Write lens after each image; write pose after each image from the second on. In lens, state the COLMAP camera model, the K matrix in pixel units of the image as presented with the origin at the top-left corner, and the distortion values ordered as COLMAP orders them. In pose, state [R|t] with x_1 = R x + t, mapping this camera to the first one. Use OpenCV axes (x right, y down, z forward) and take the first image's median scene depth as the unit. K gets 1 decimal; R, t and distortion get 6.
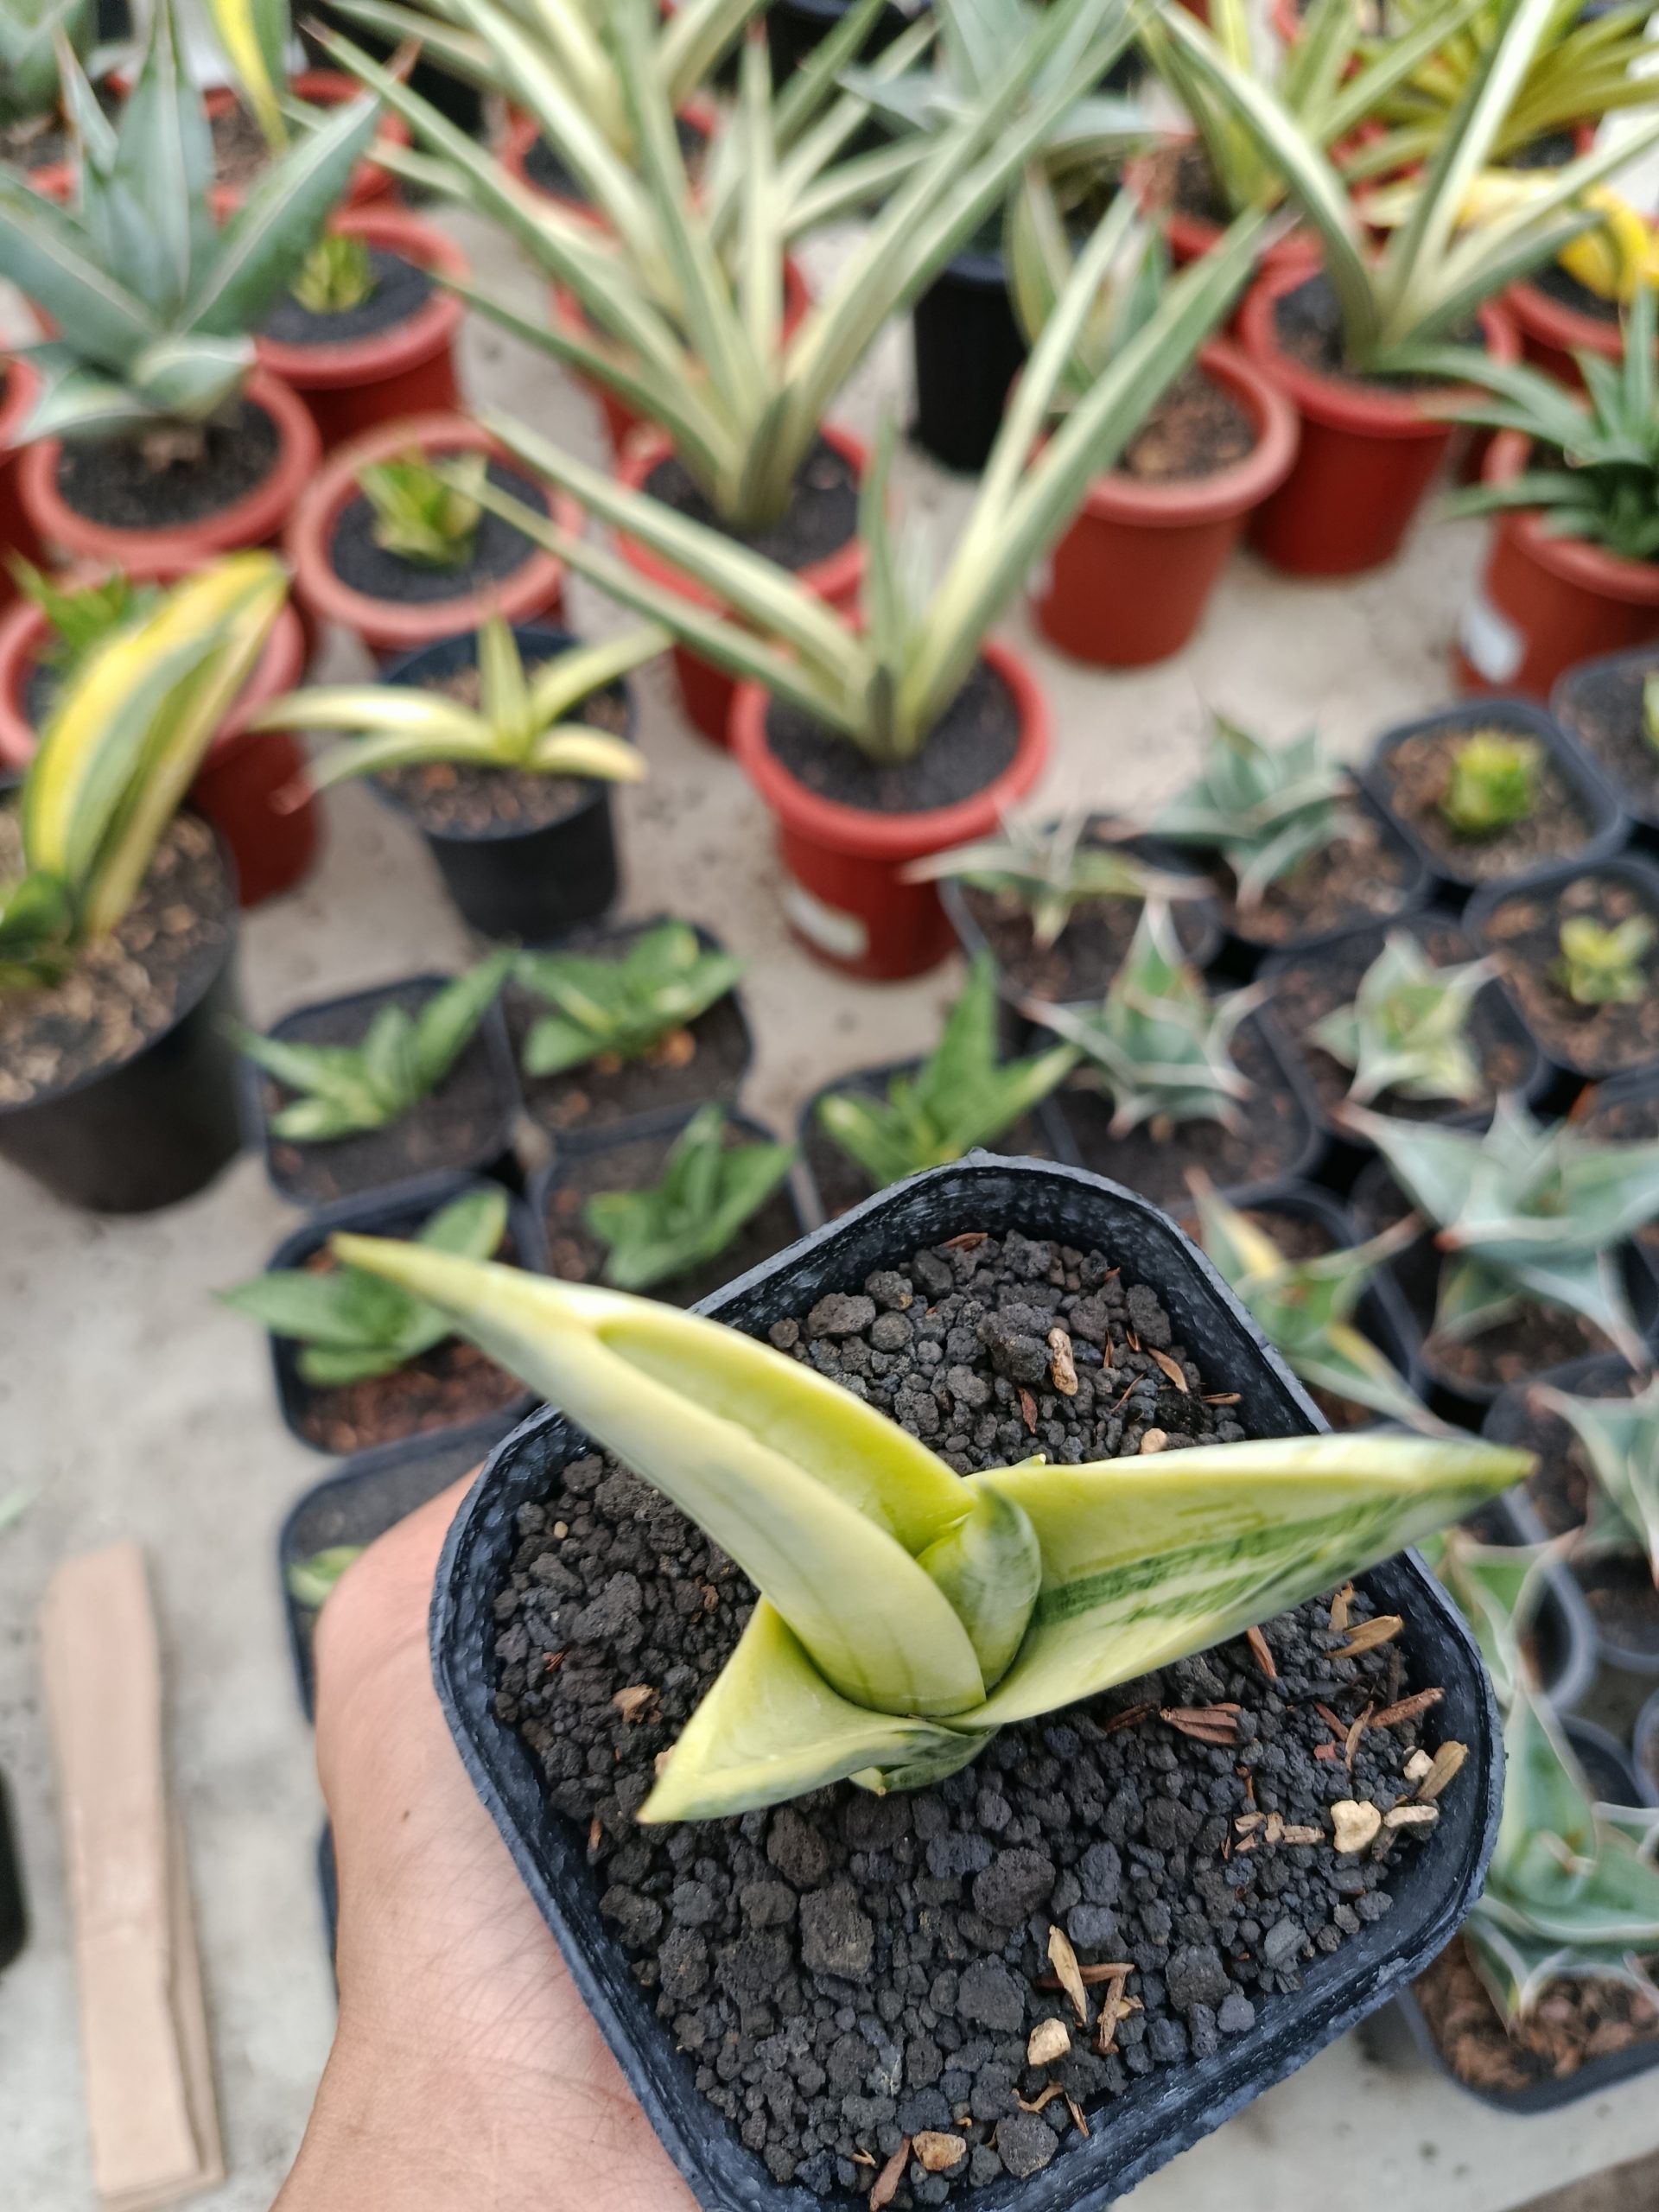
lens RADIAL K [[1683.9, 0, 853.7], [0, 1683.9, 1106.6], [0, 0, 1]] dist [-0.030849, 0.001743]
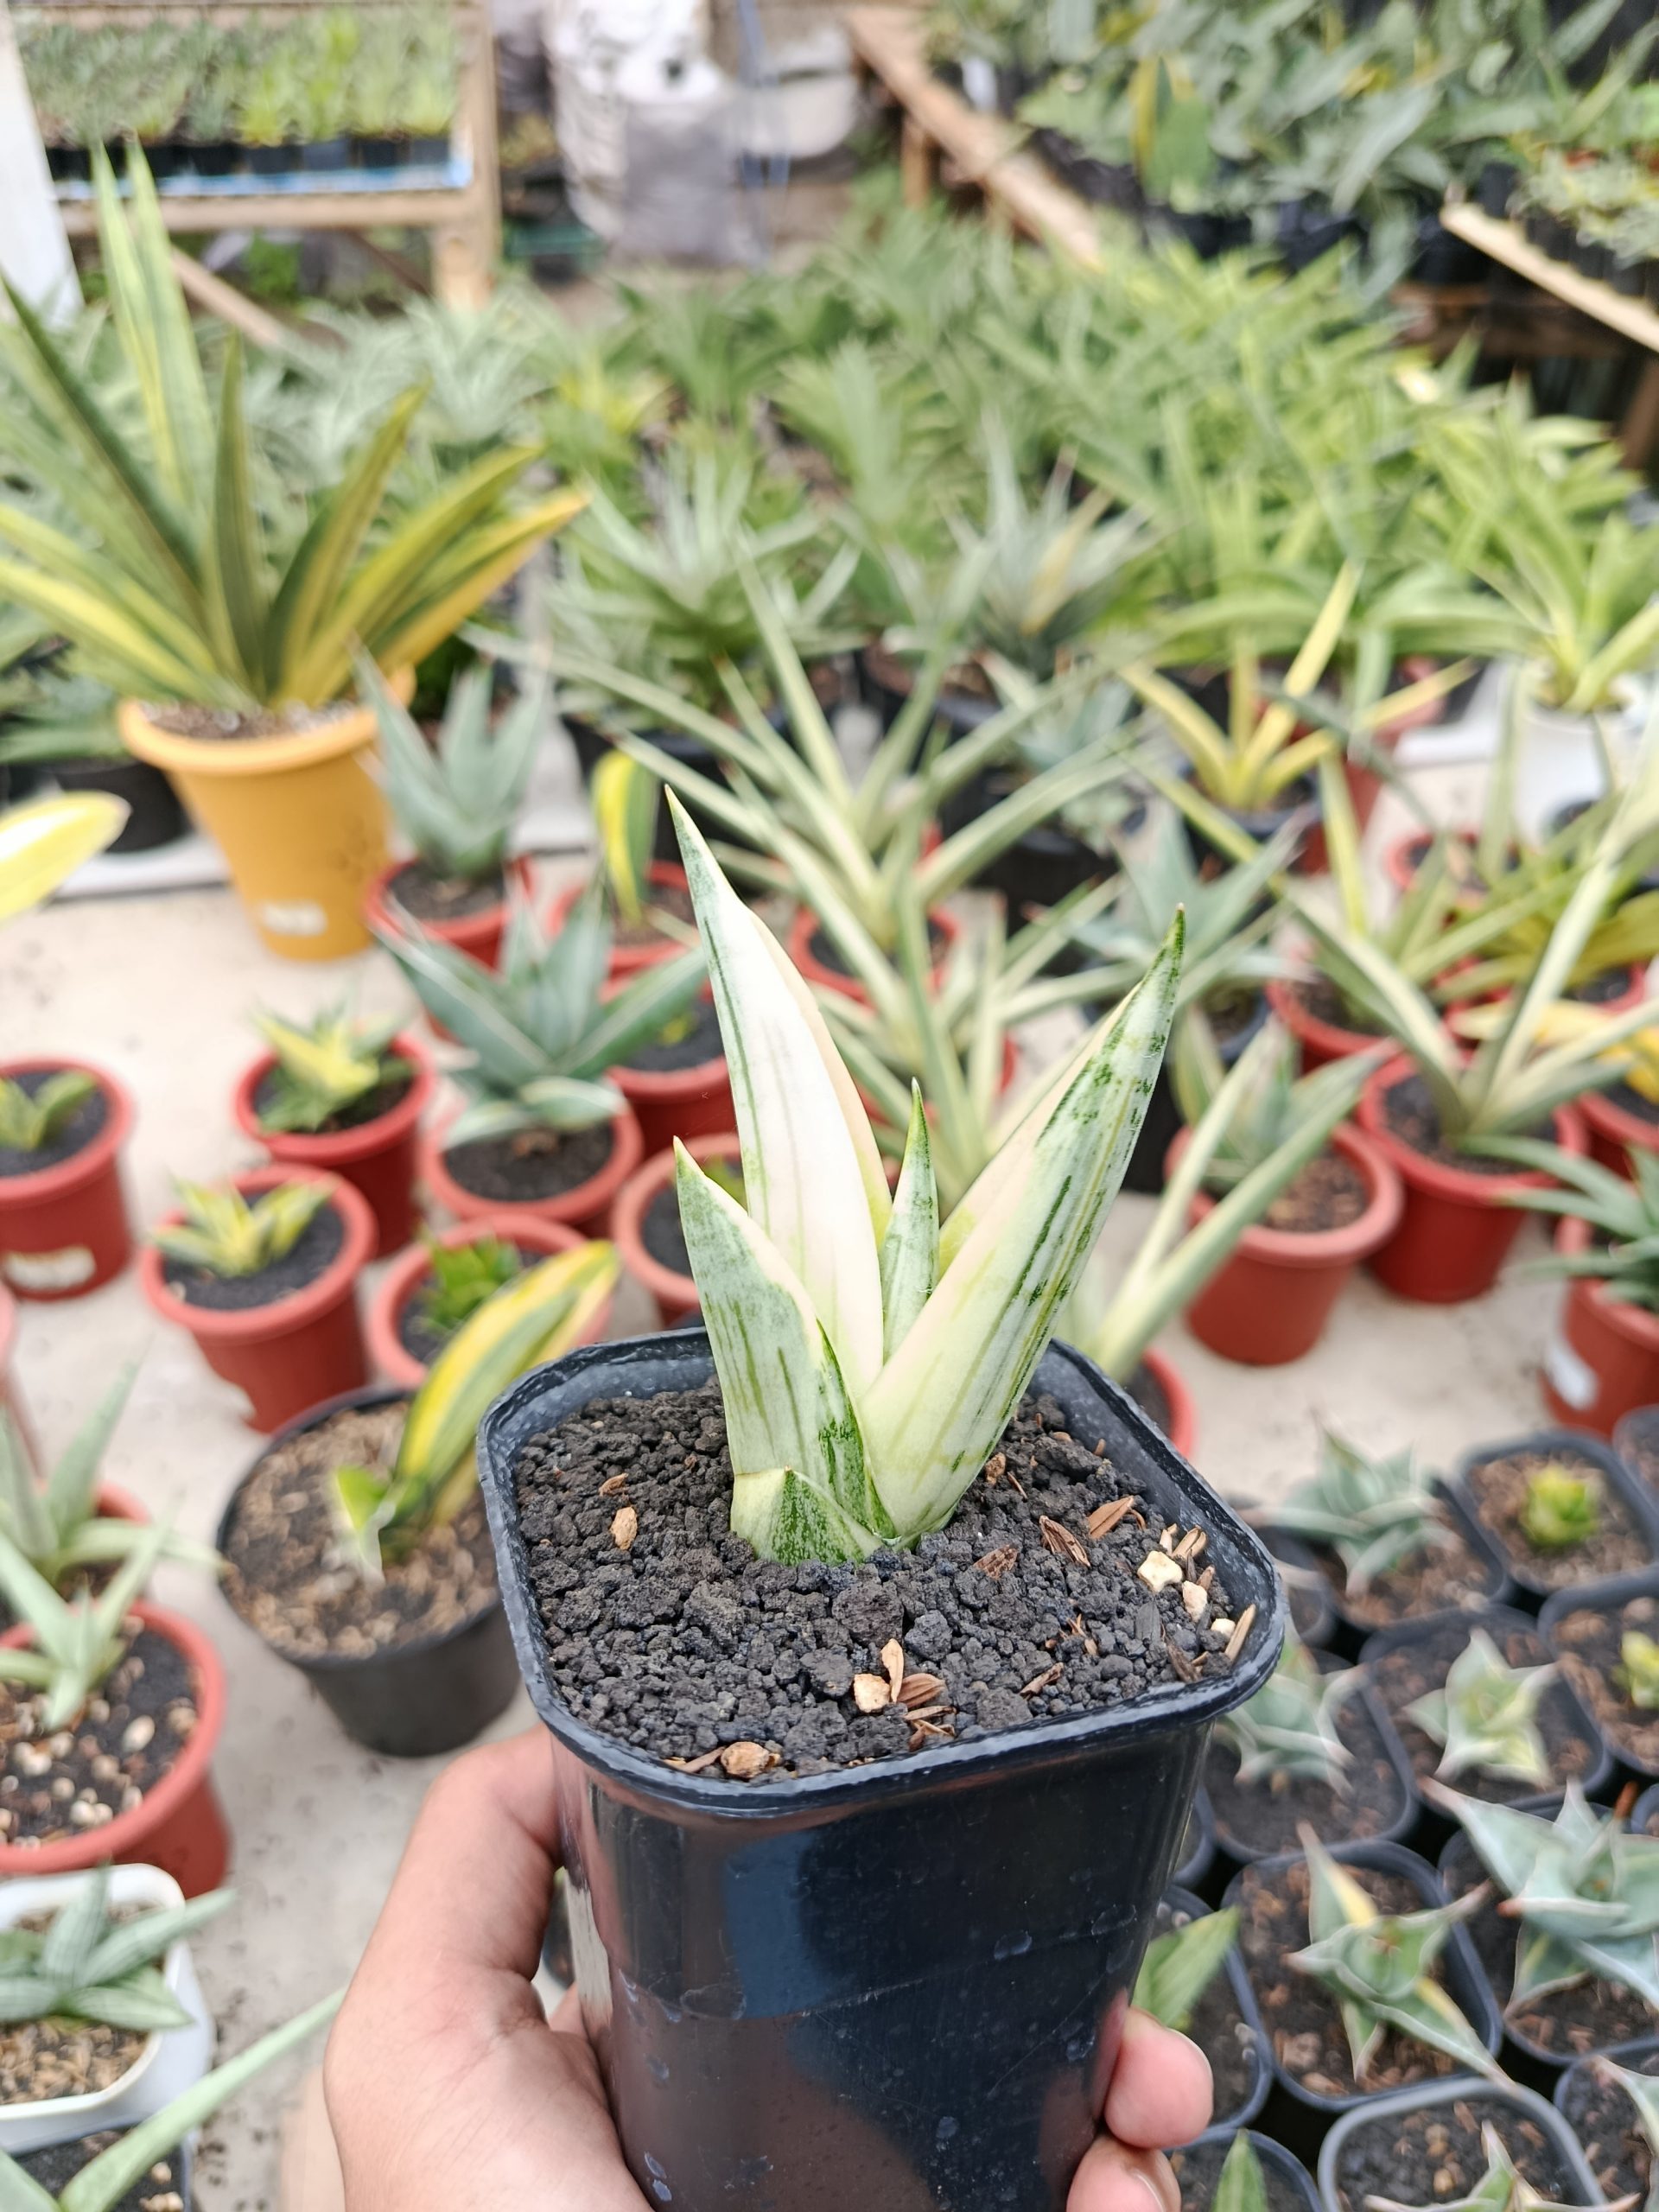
lens RADIAL K [[1683.9, 0, 840.4], [0, 1683.9, 1068.7], [0, 0, 1]] dist [-0.030849, 0.001743]
pose [[0.991893, 0.073238, -0.103852, -0.037109], [-0.104895, 0.933179, -0.343766, -0.017969], [0.071736, 0.351872, 0.933295, -0.287765]]
